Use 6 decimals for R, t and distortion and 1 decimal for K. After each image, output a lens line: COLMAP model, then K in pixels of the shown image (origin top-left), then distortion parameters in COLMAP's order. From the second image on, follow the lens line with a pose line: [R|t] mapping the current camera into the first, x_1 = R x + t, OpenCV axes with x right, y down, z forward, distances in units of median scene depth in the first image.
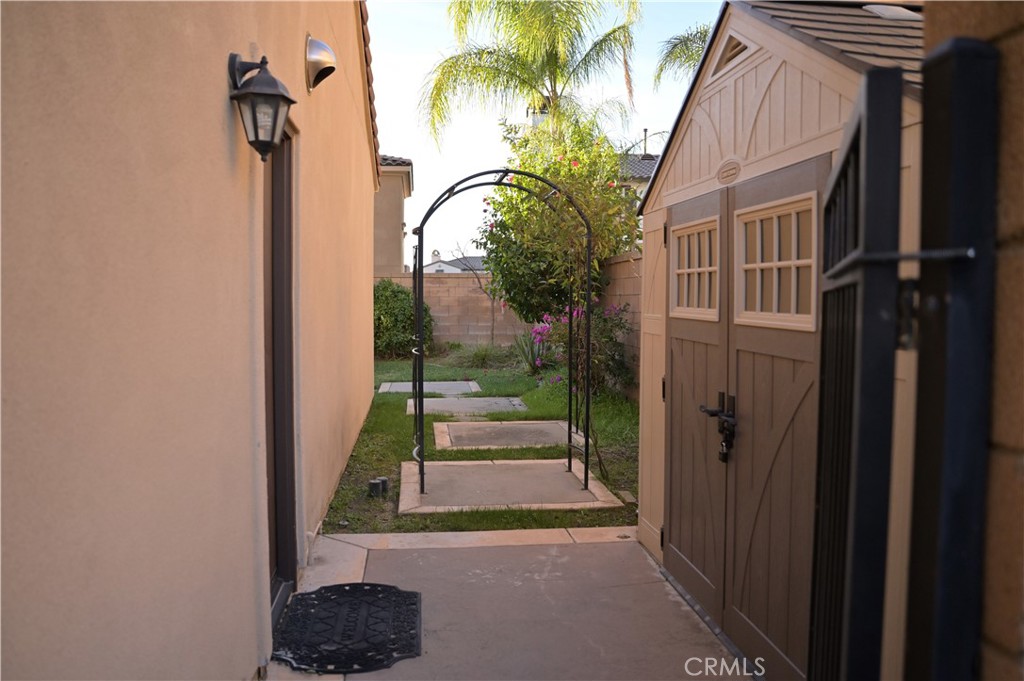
lens RADIAL K [[732.4, 0, 513.9], [0, 732.4, 335.1], [0, 0, 1]] dist [-0.083481, 0.008637]
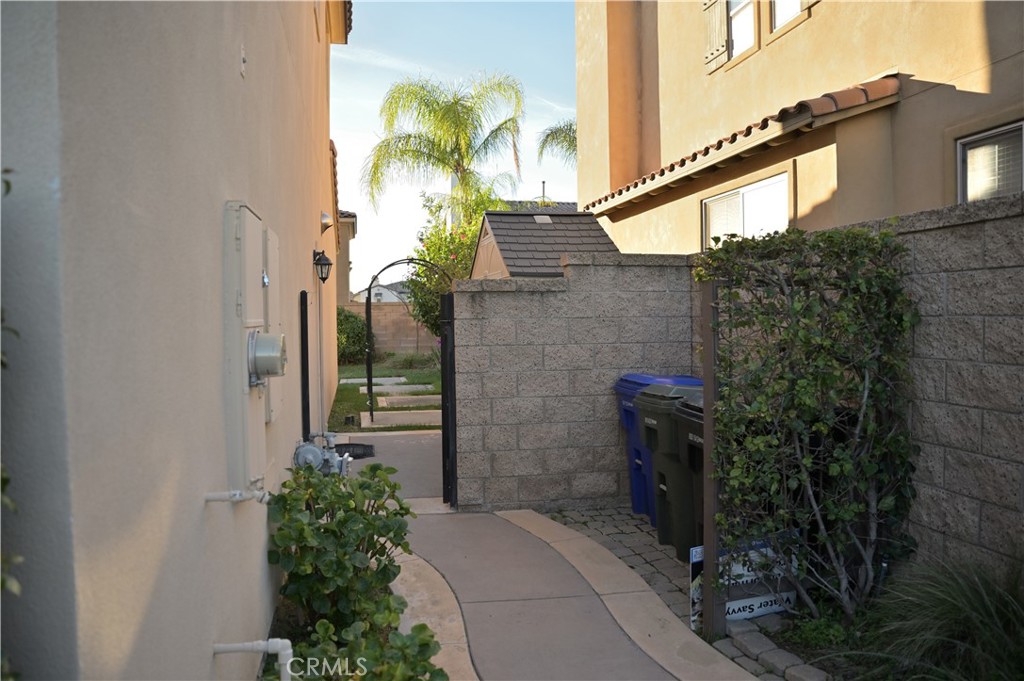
lens RADIAL K [[700.6, 0, 506.4], [0, 700.6, 344.2], [0, 0, 1]] dist [-0.090330, 0.014845]
pose [[0.996736, -0.016715, 0.078979, 0.033583], [0.017555, 0.999796, -0.009952, 0.011815], [-0.078797, 0.011306, 0.996827, -0.339675]]
